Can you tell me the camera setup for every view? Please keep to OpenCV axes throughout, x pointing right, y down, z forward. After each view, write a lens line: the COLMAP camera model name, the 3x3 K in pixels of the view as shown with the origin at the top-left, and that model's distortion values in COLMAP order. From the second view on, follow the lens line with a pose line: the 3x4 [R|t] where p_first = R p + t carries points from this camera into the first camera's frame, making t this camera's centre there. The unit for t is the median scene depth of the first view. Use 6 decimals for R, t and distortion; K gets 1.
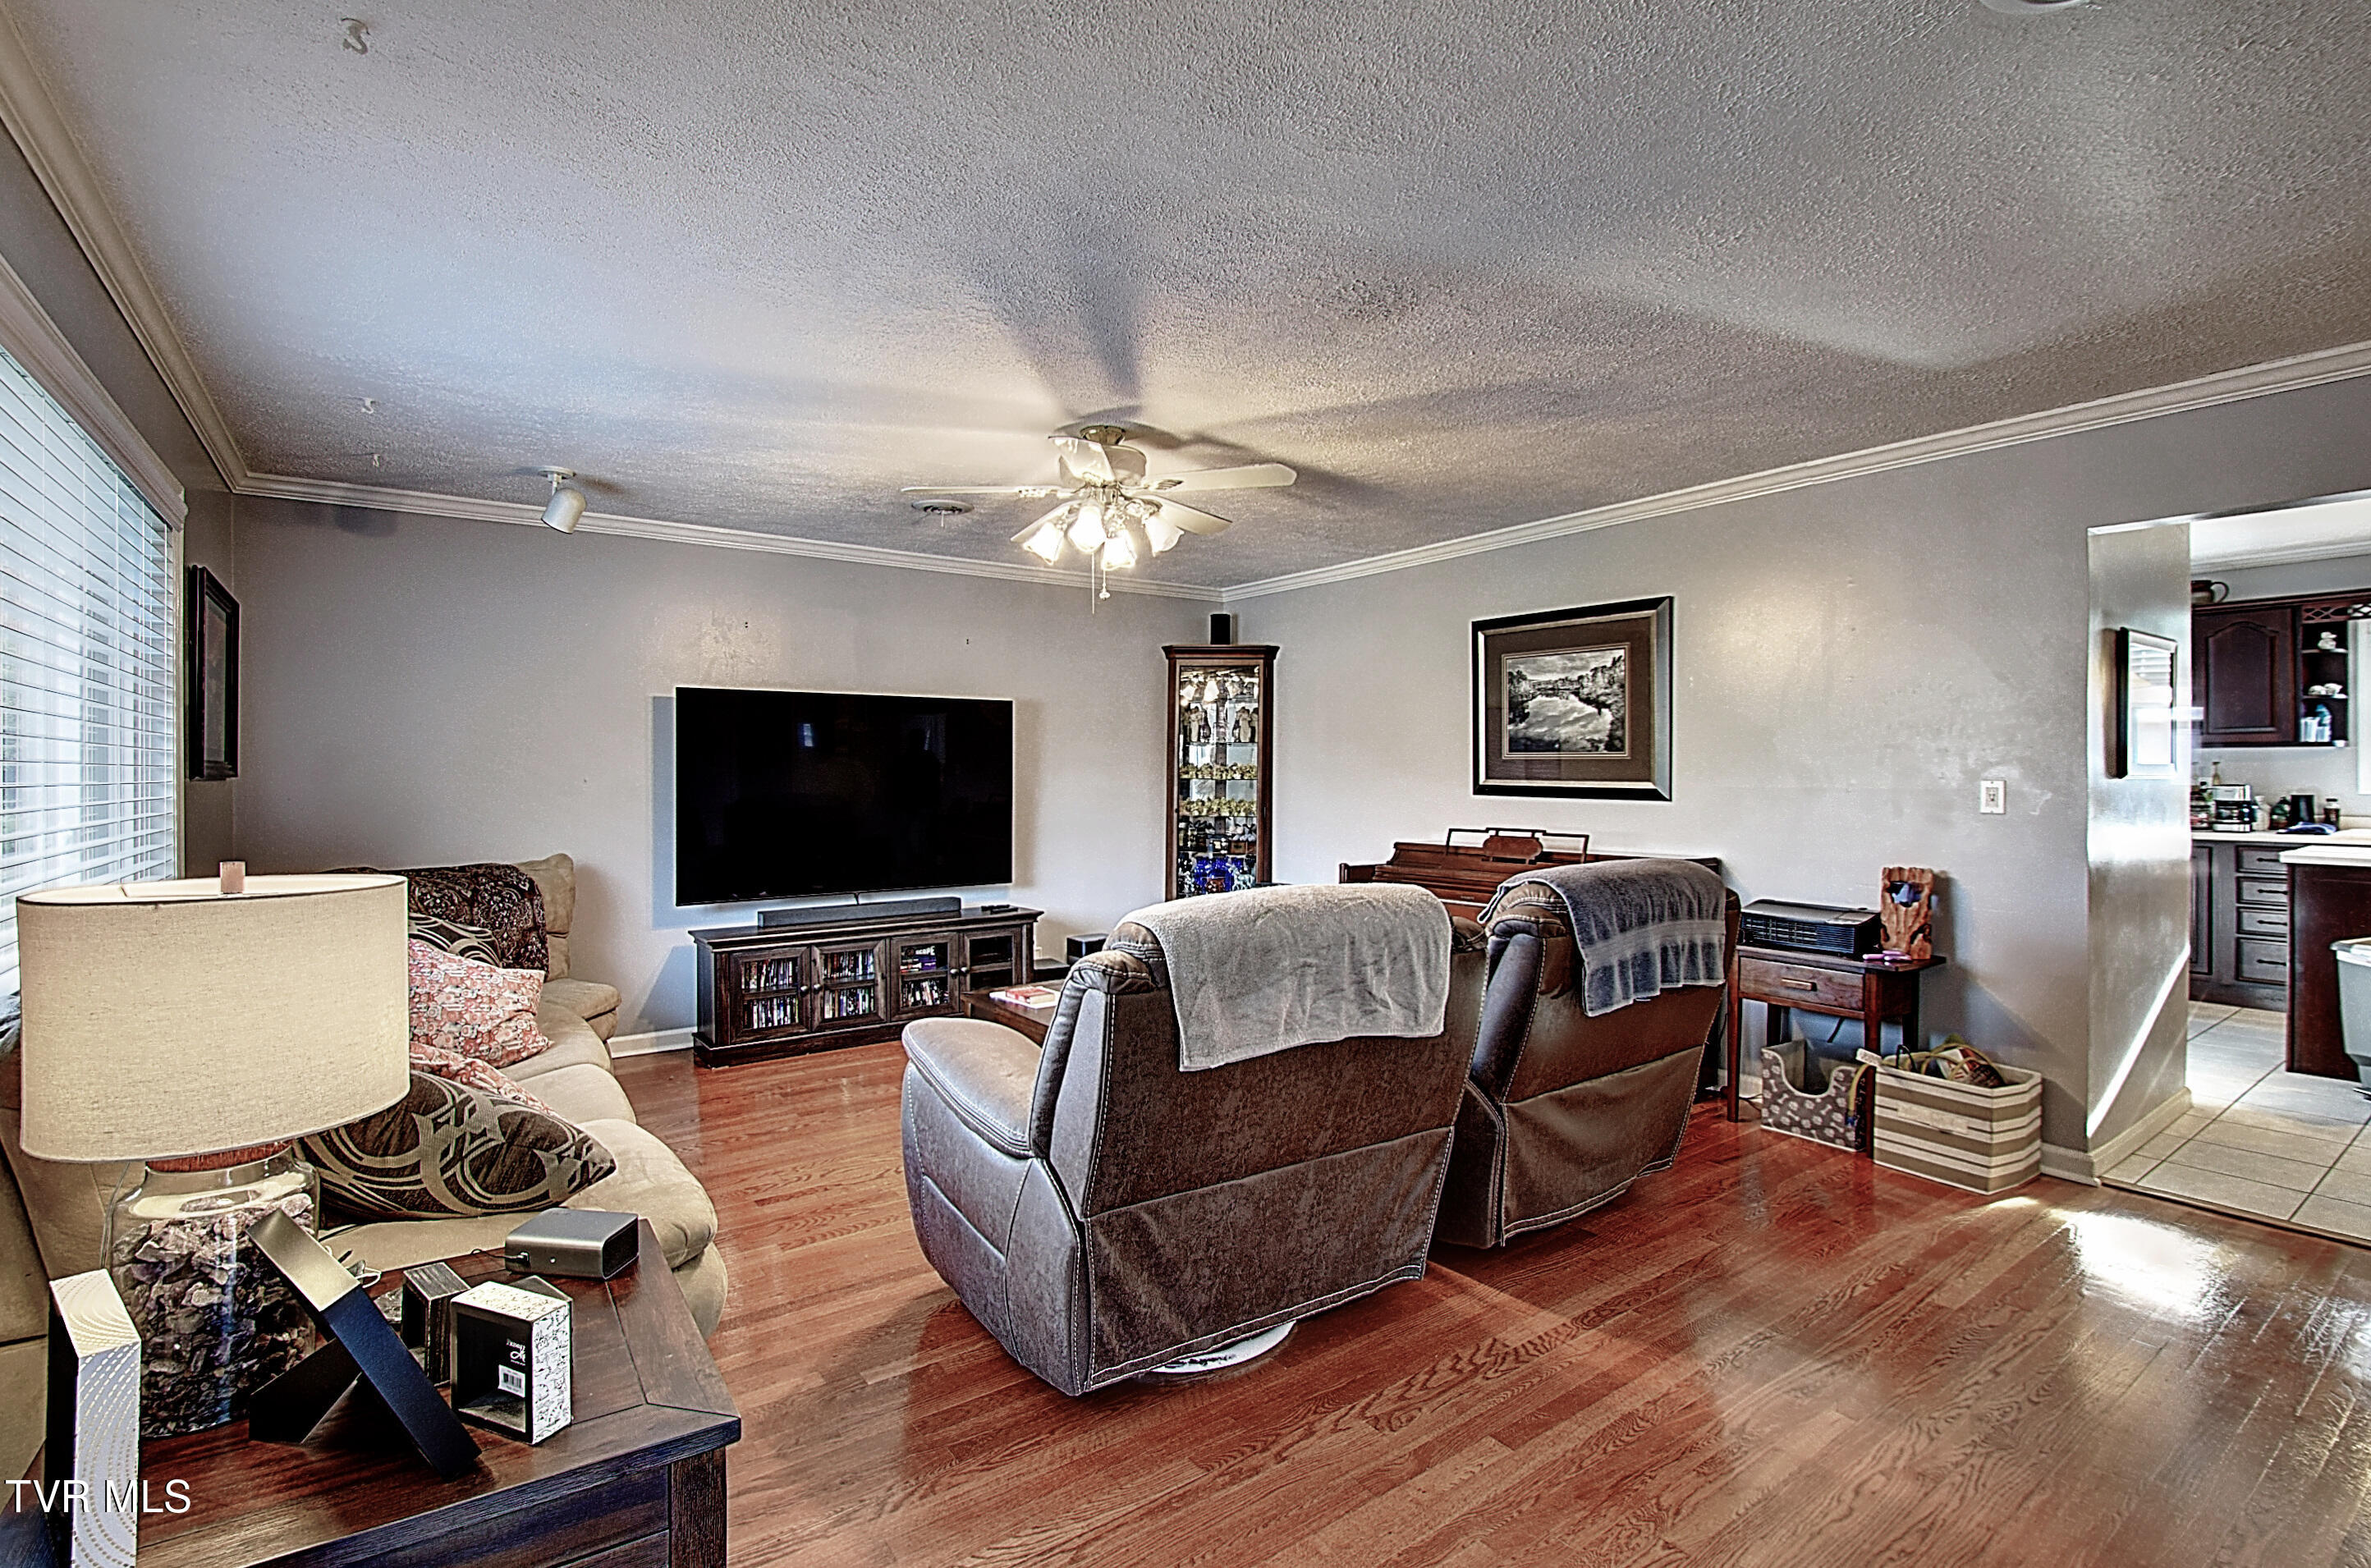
lens RADIAL K [[1047.1, 0, 1164.2], [0, 1047.1, 781.2], [0, 0, 1]] dist [-0.010594, -0.000133]
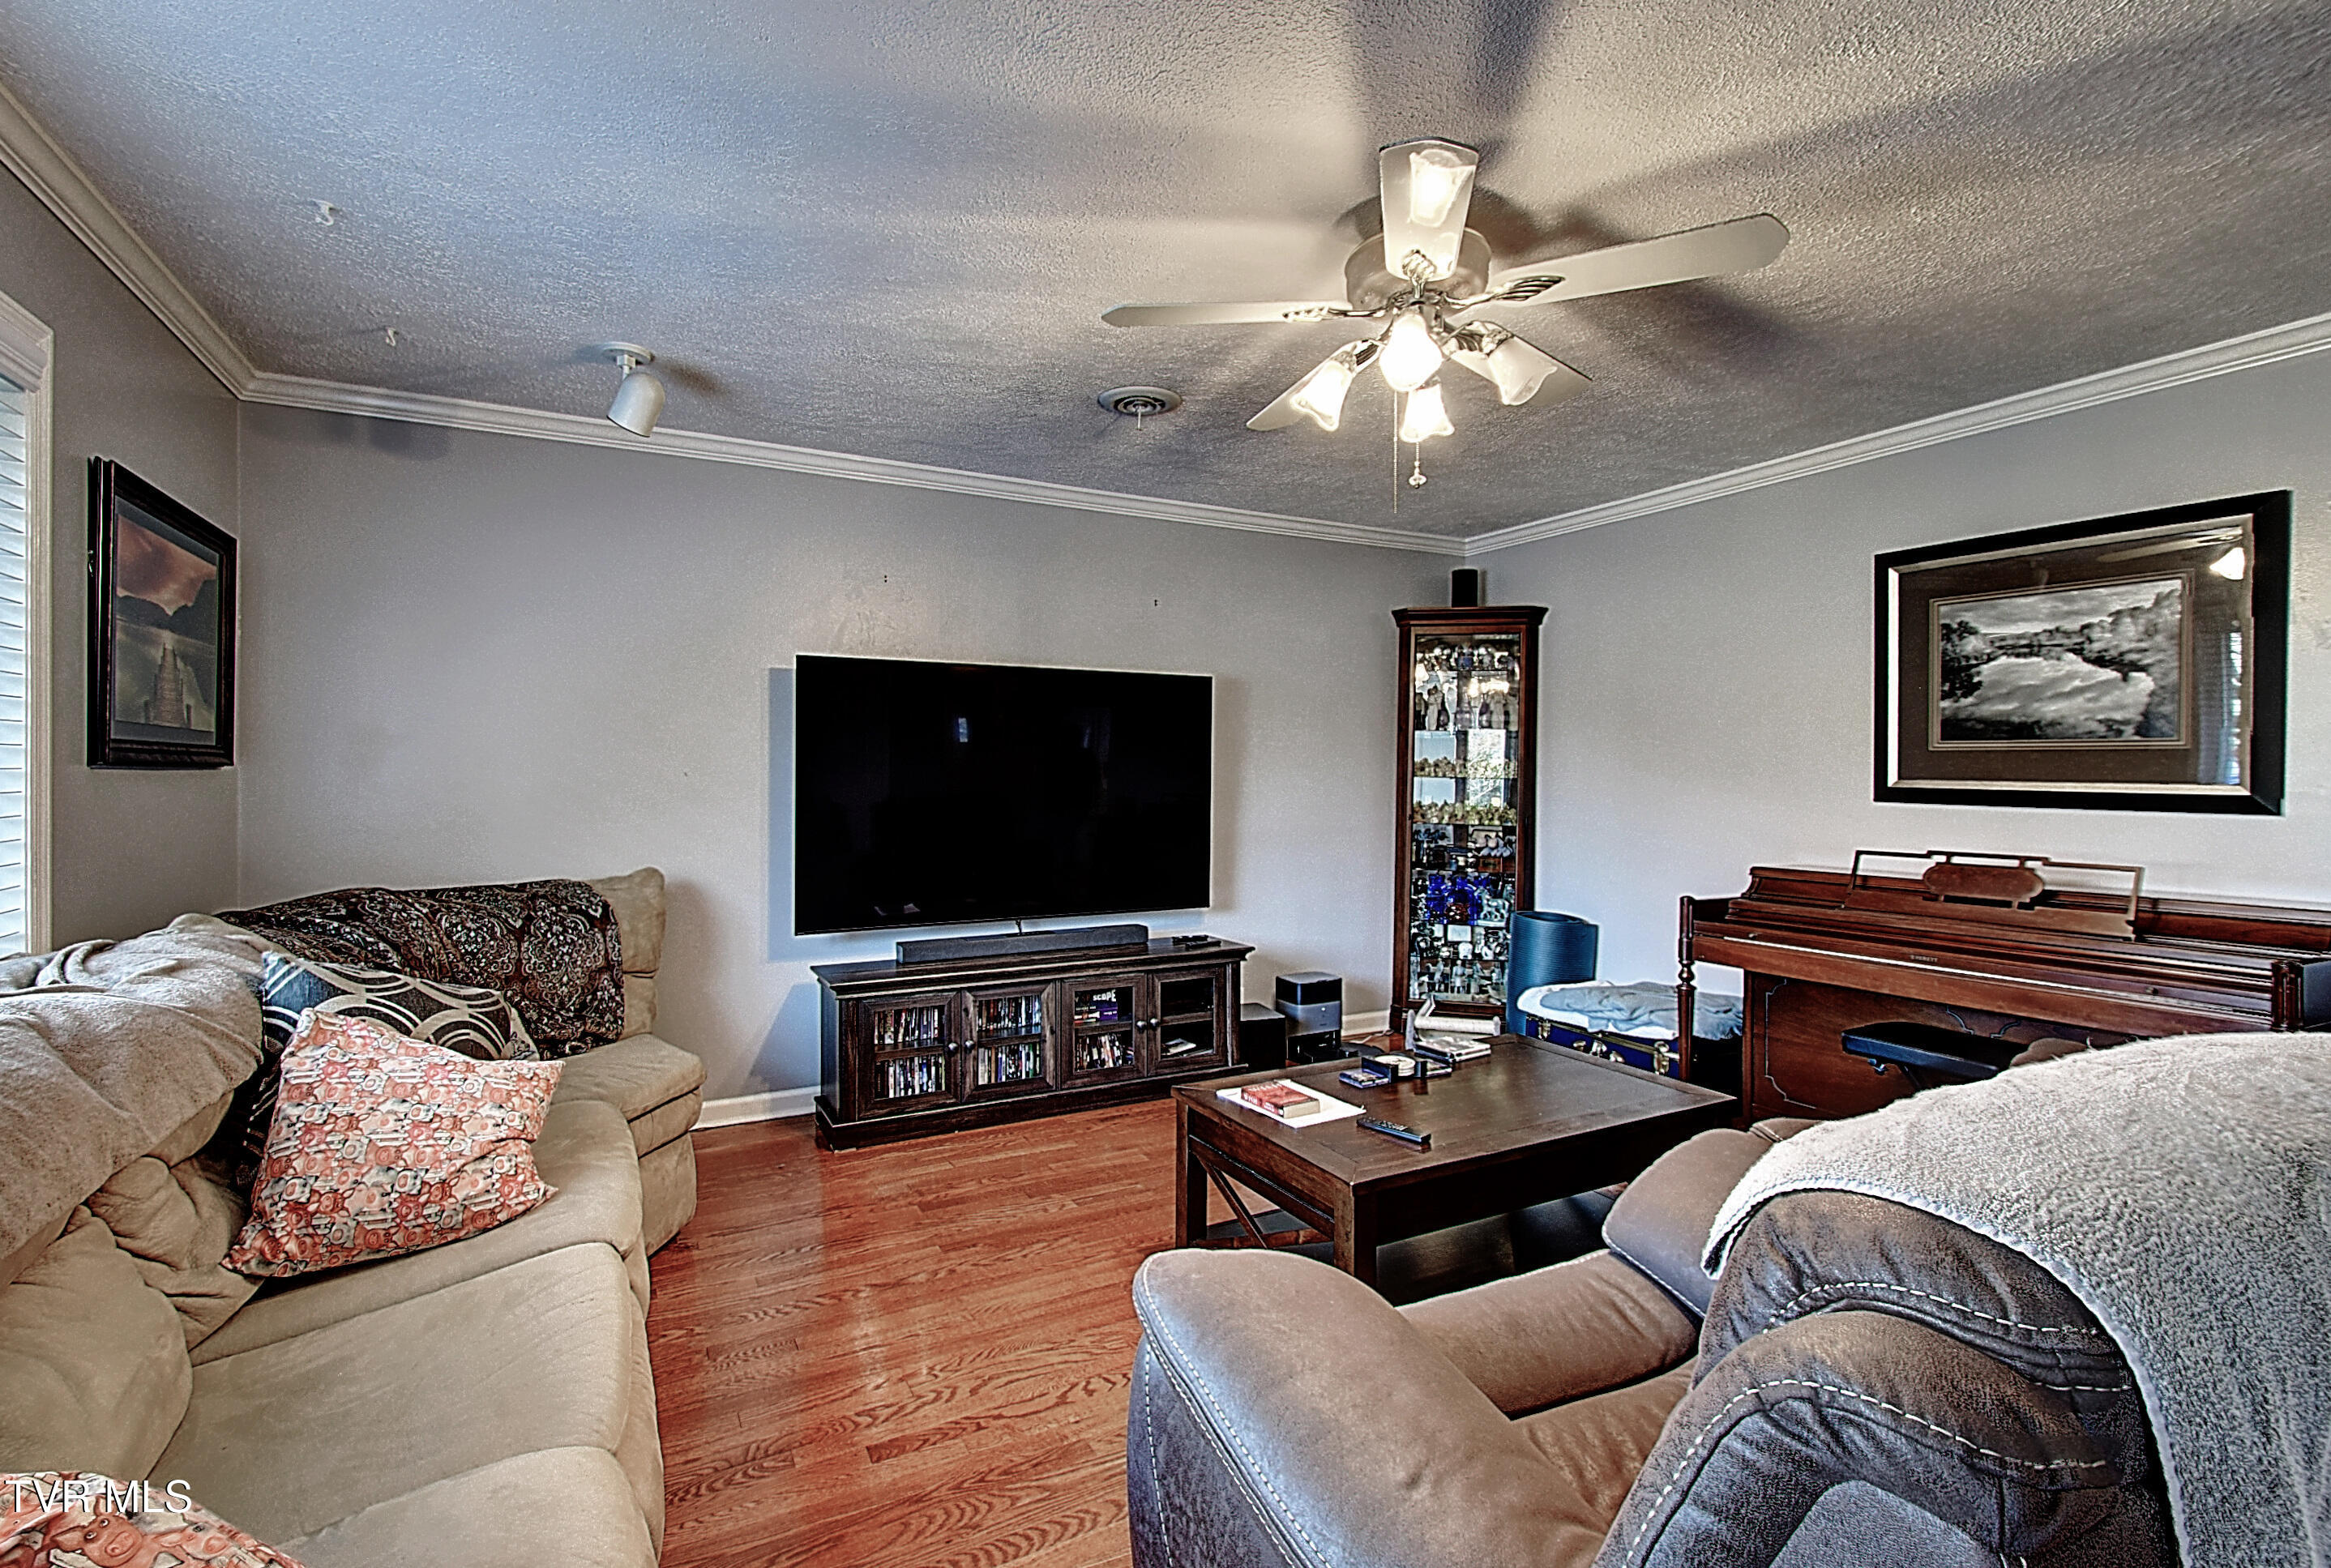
lens RADIAL K [[1031.6, 0, 1178.8], [0, 1031.6, 782.2], [0, 0, 1]] dist [-0.002946, -0.000507]
pose [[0.992450, 0.006538, -0.122475, -0.088785], [-0.006427, 0.999979, 0.001297, 0.002325], [0.122481, -0.000500, 0.992471, 0.270625]]
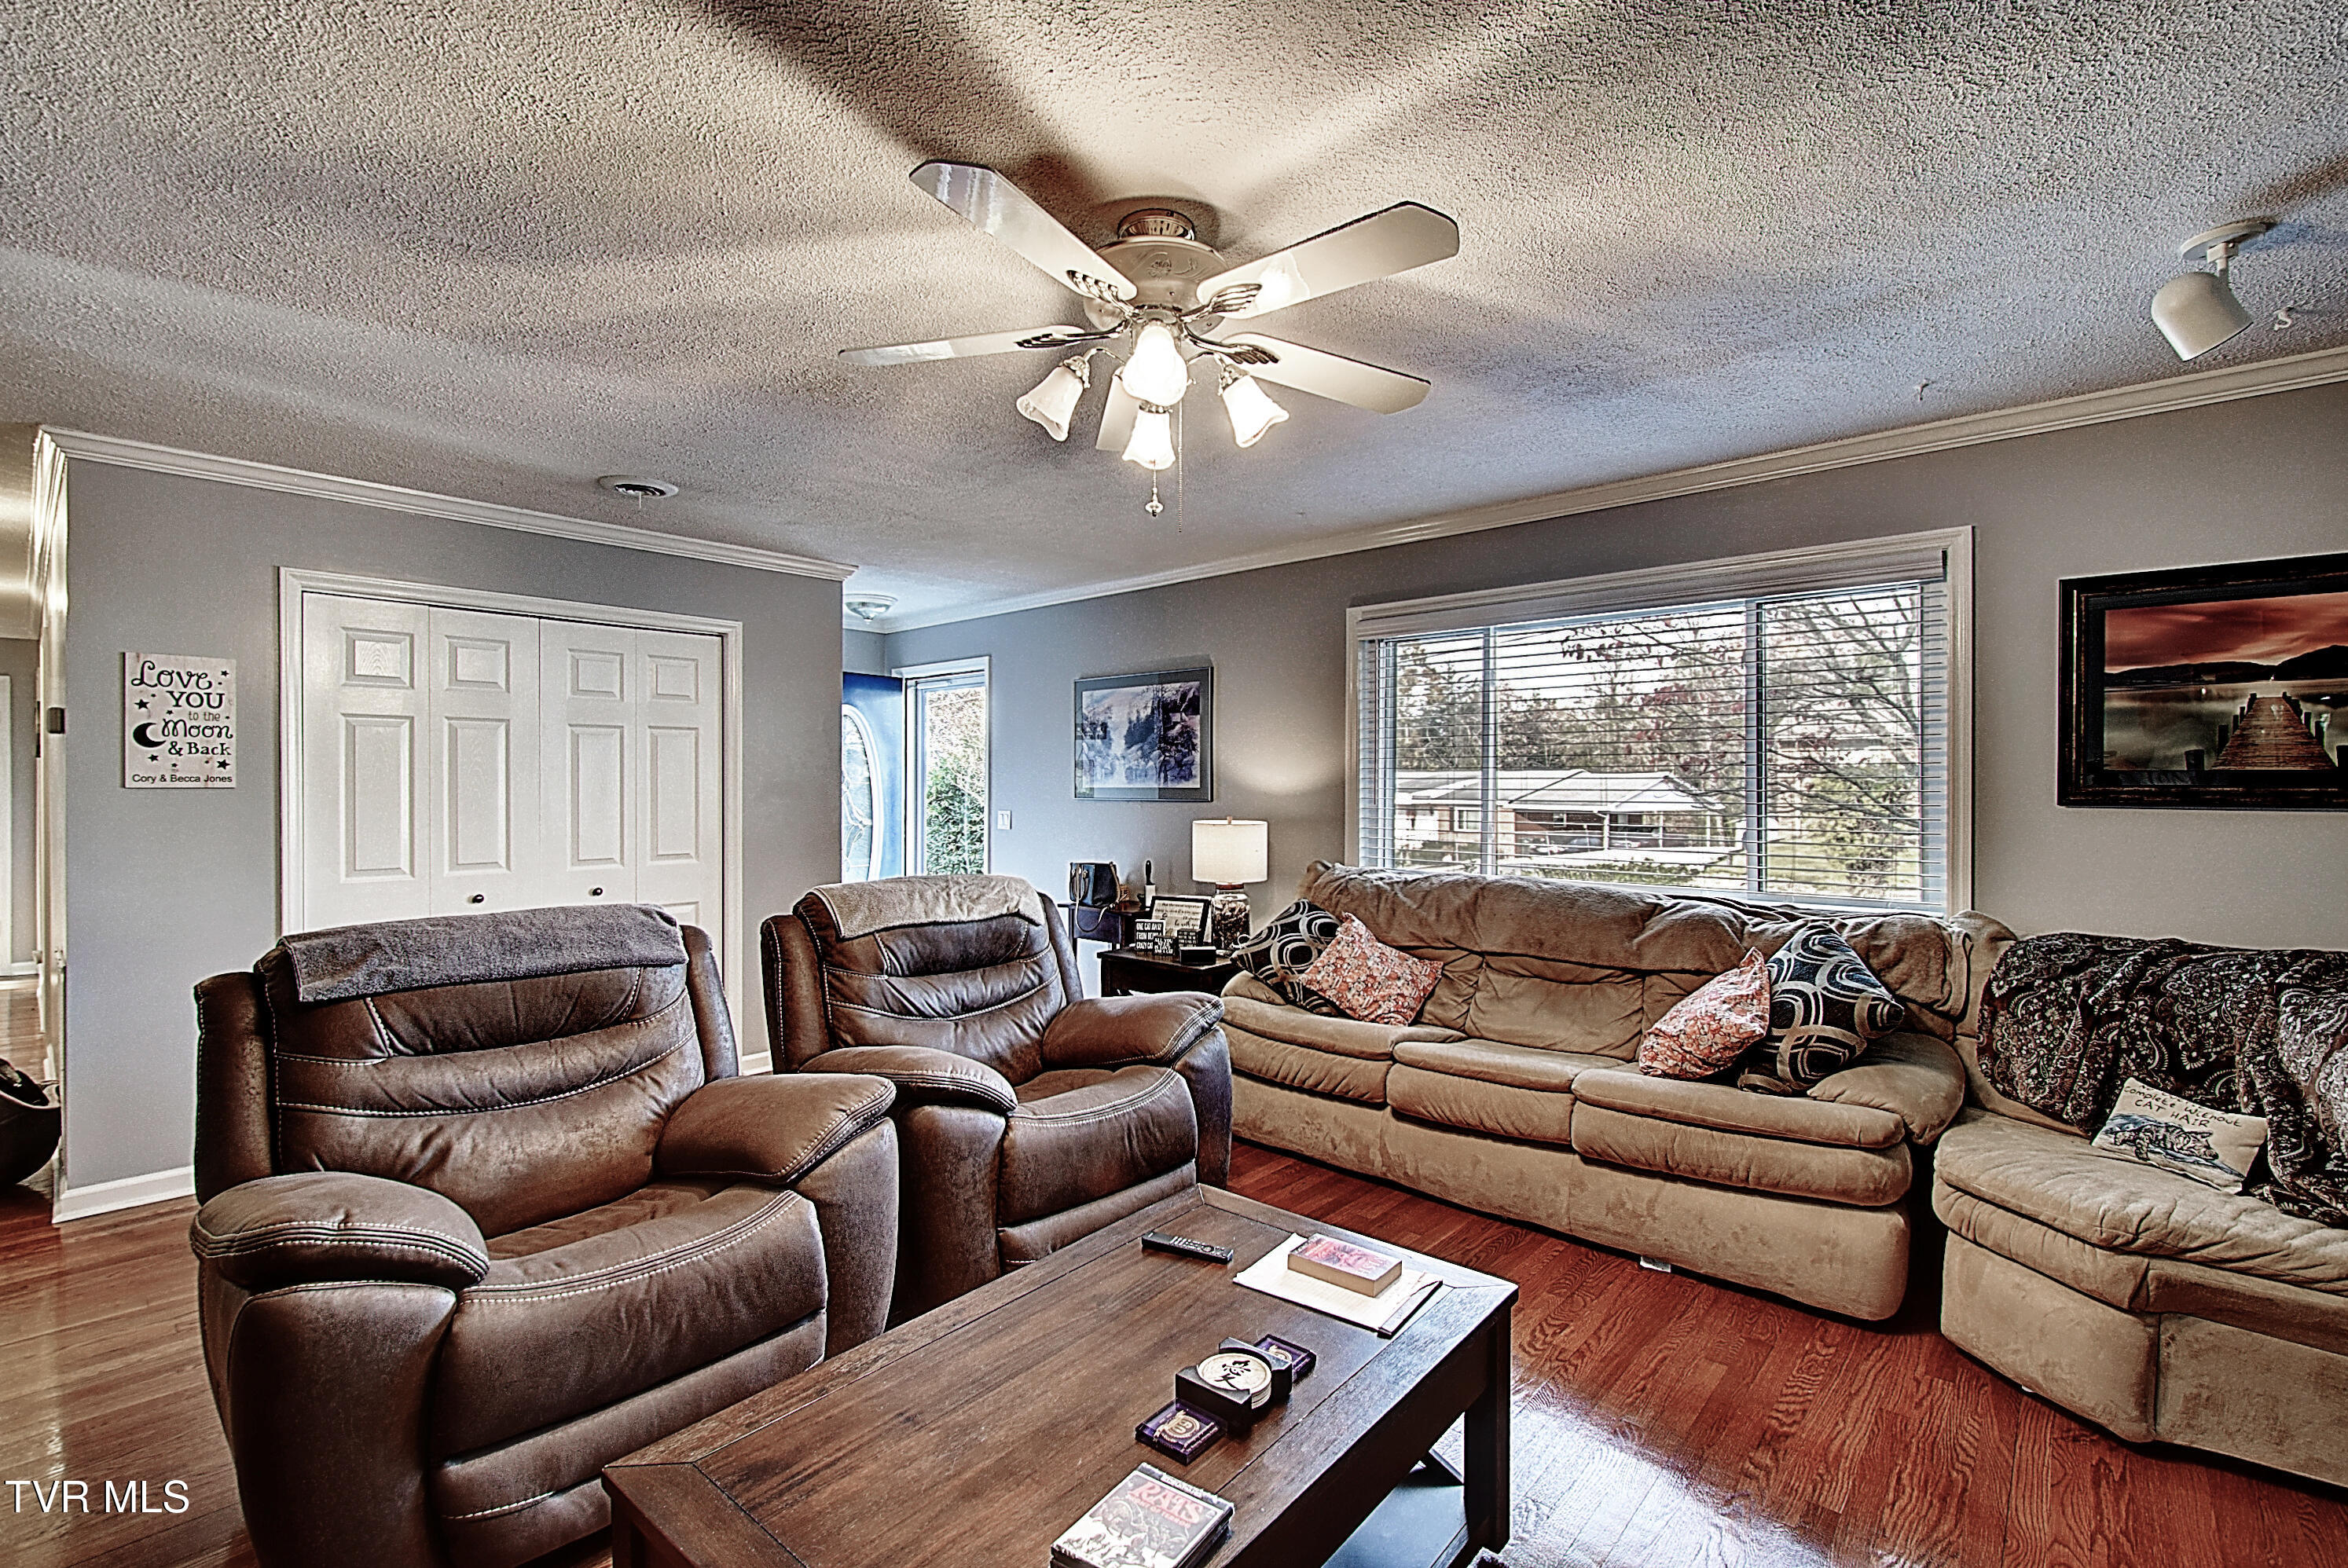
lens RADIAL K [[1030.7, 0, 1174.0], [0, 1030.7, 784.0], [0, 0, 1]] dist [-0.000320, -0.005693]
pose [[-0.972066, 0.001098, -0.234704, 0.050758], [-0.001273, 0.999950, 0.009951, -0.019569], [0.234703, 0.009972, -0.972016, 1.143925]]
